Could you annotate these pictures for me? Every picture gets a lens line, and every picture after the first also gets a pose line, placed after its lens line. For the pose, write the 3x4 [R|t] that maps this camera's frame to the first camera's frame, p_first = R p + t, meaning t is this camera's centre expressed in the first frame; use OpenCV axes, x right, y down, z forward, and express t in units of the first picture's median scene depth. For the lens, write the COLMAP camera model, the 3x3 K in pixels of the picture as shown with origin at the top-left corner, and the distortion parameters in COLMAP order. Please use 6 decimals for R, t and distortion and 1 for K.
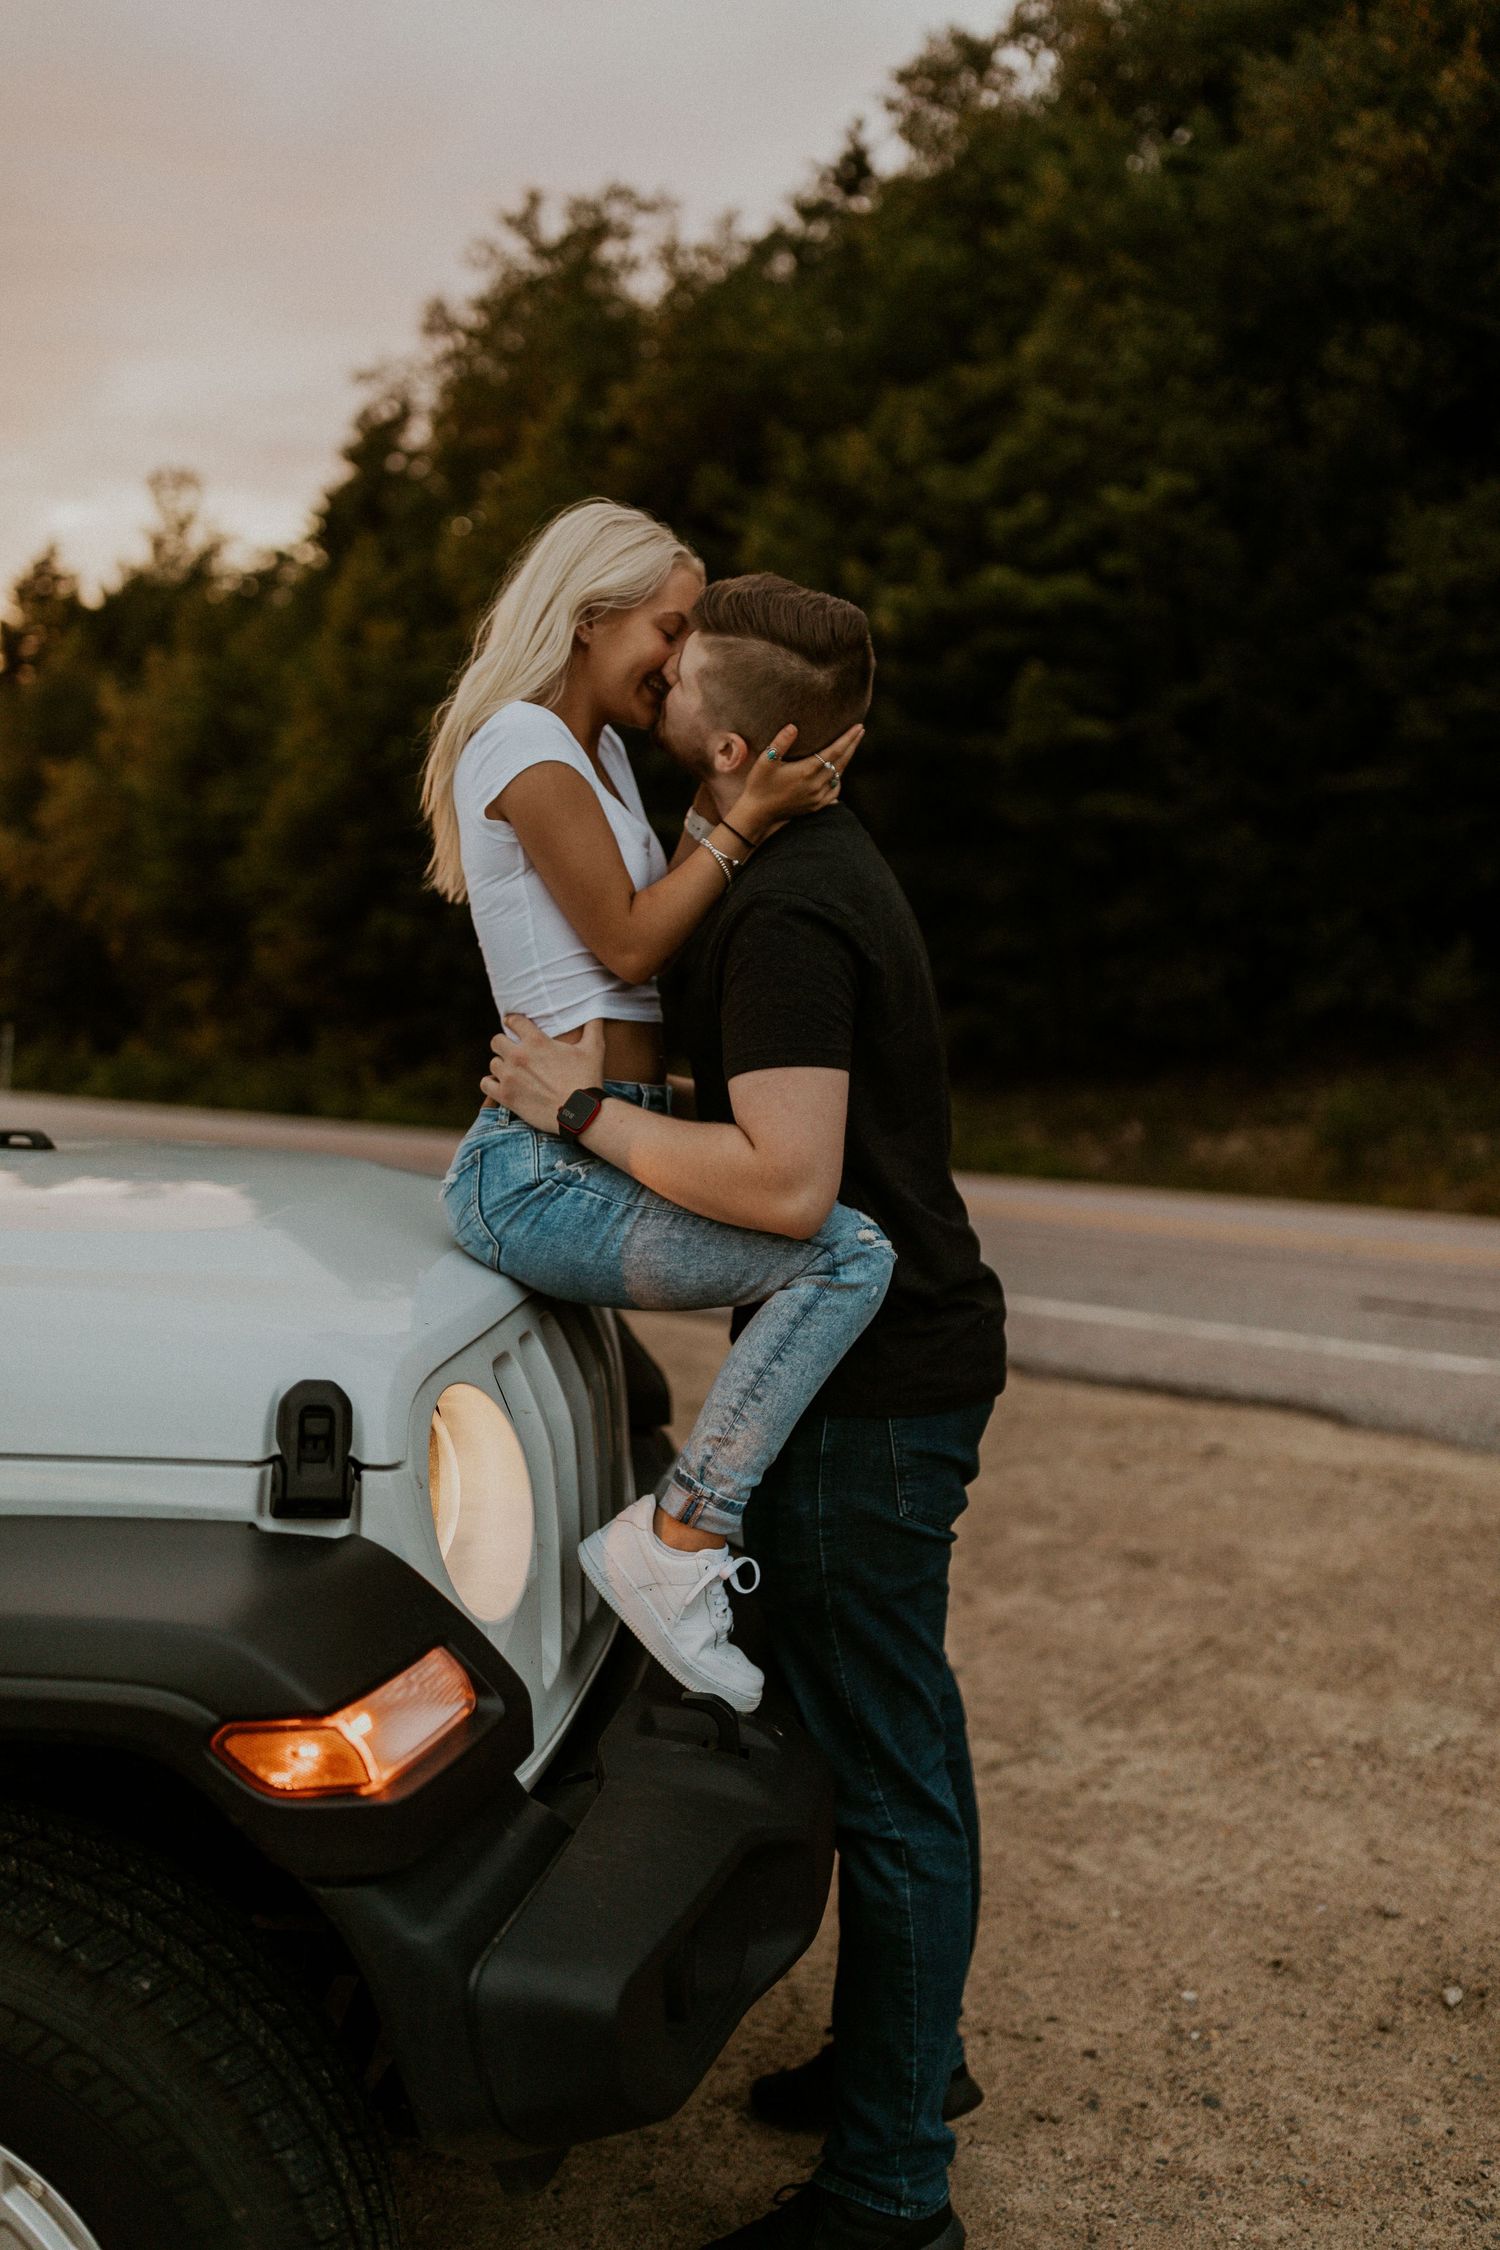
lens RADIAL K [[2425.3, 0, 750.0], [0, 2425.3, 1125.0], [0, 0, 1]] dist [0.012645, -0.012397]
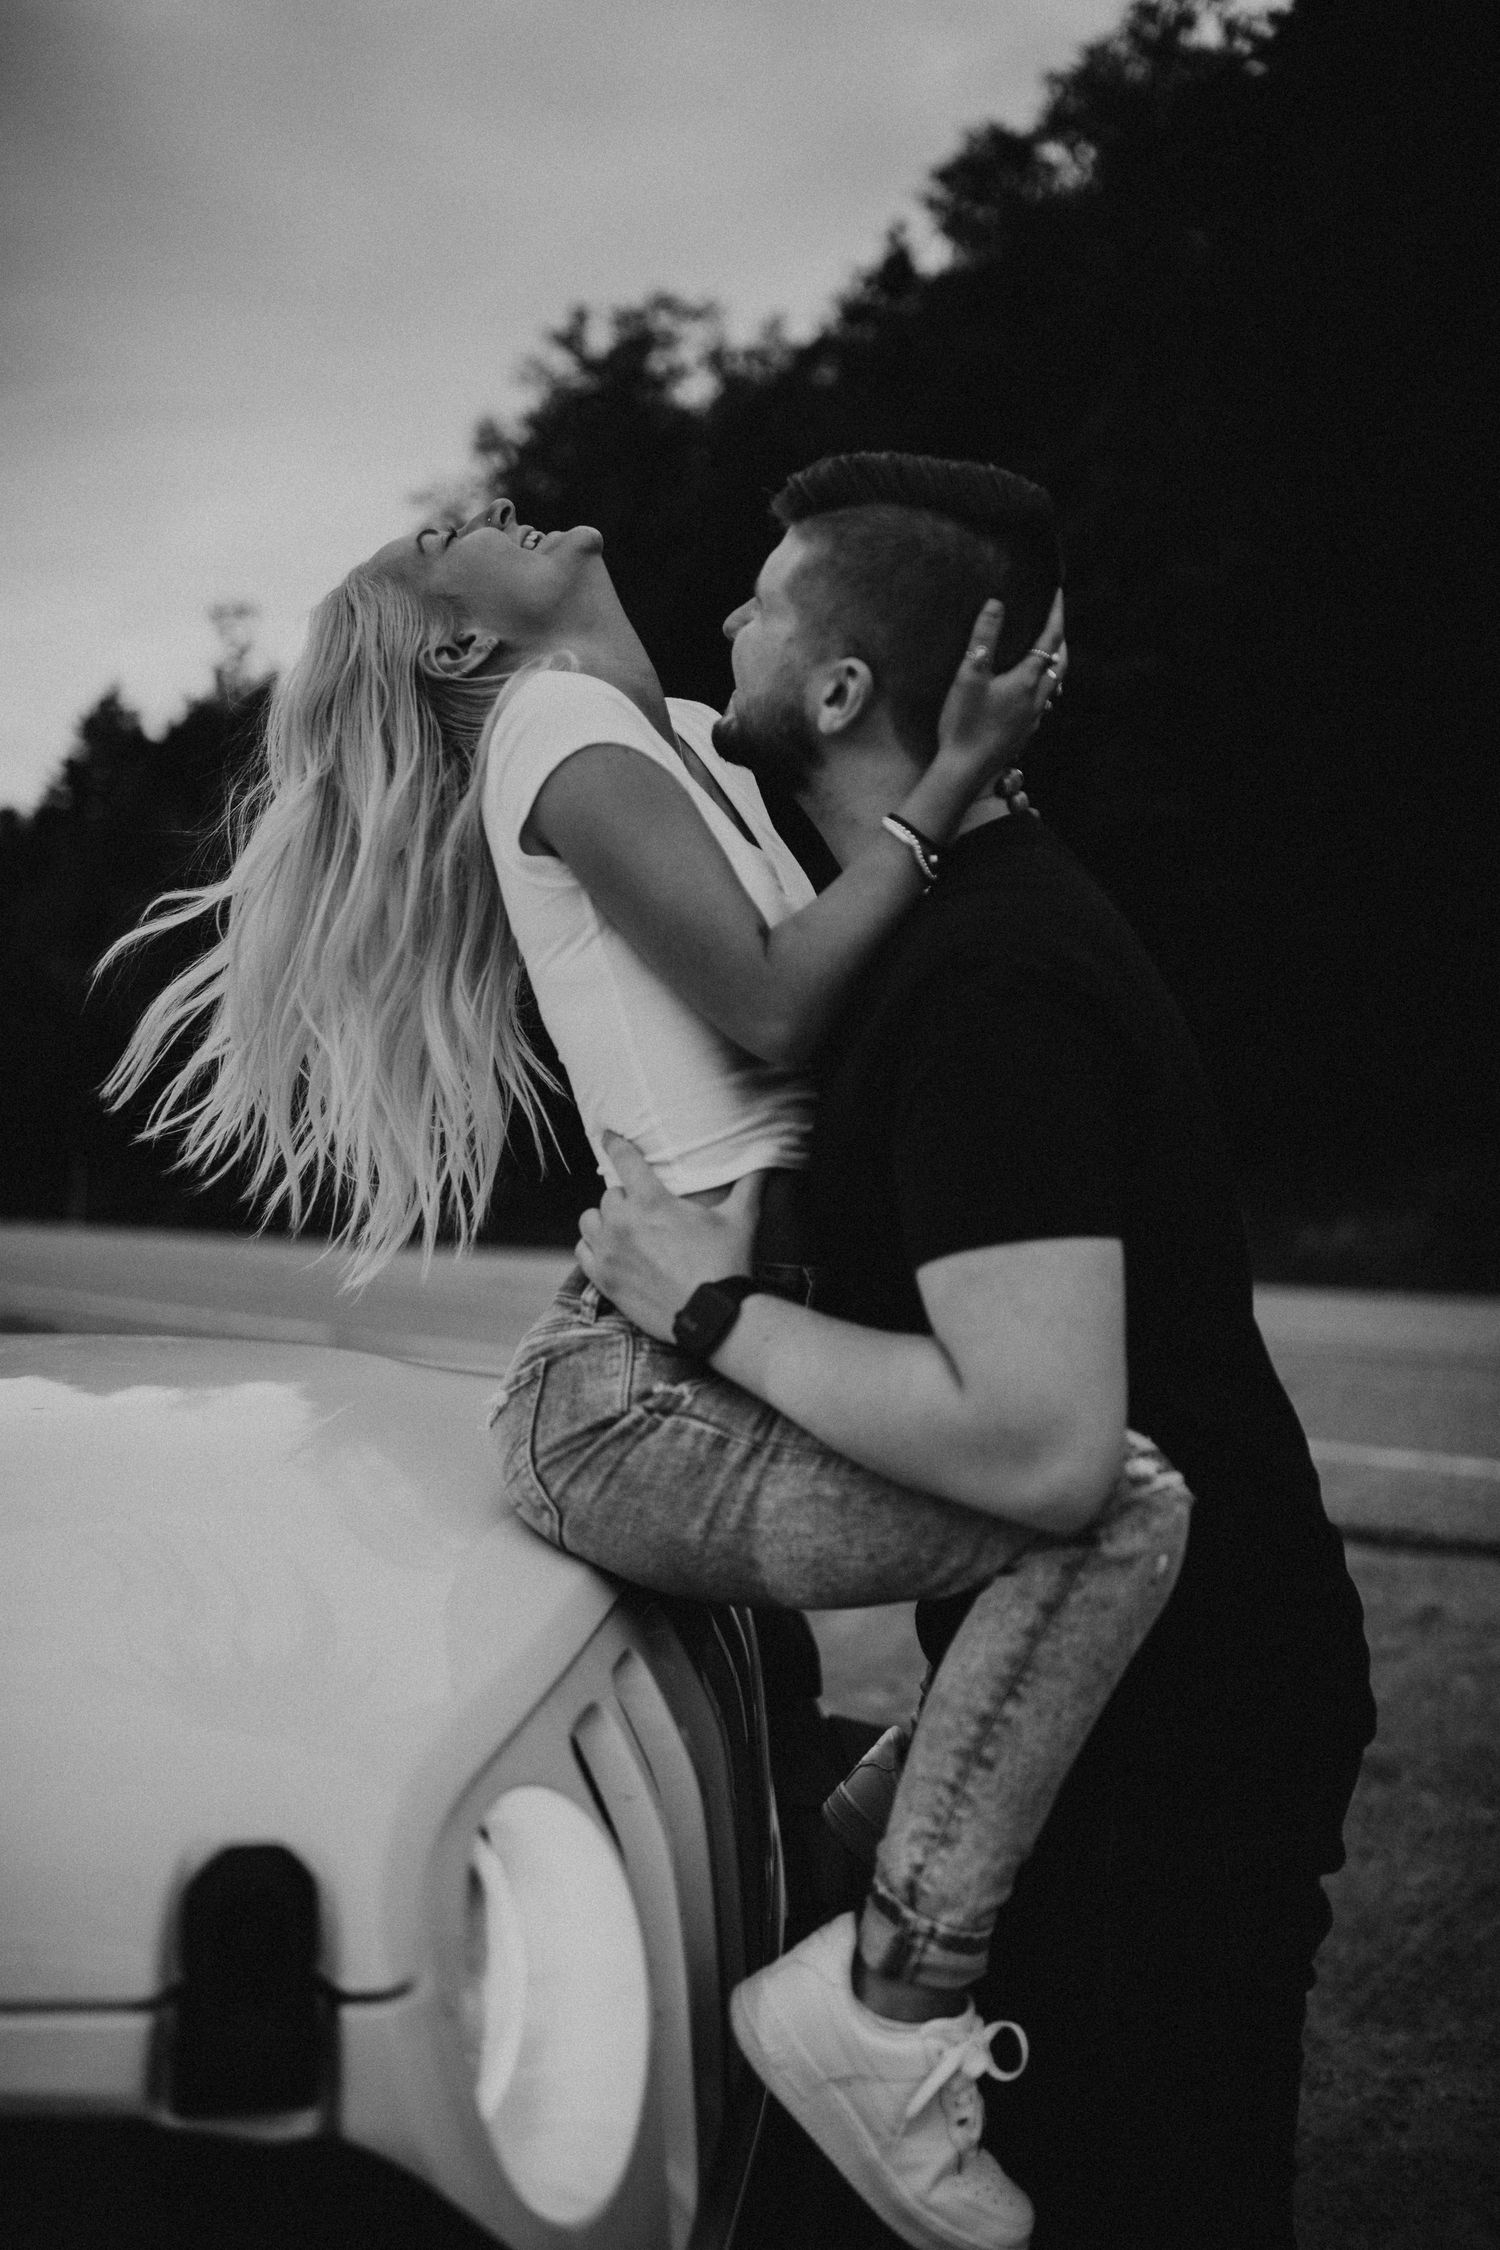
lens RADIAL K [[2425.3, 0, 750.0], [0, 2425.3, 1125.0], [0, 0, 1]] dist [0.012645, -0.012397]
pose [[0.998622, -0.042094, -0.031354, -0.017200], [0.040717, 0.998231, -0.043331, -0.013351], [0.033123, 0.041994, 0.998569, 0.192411]]
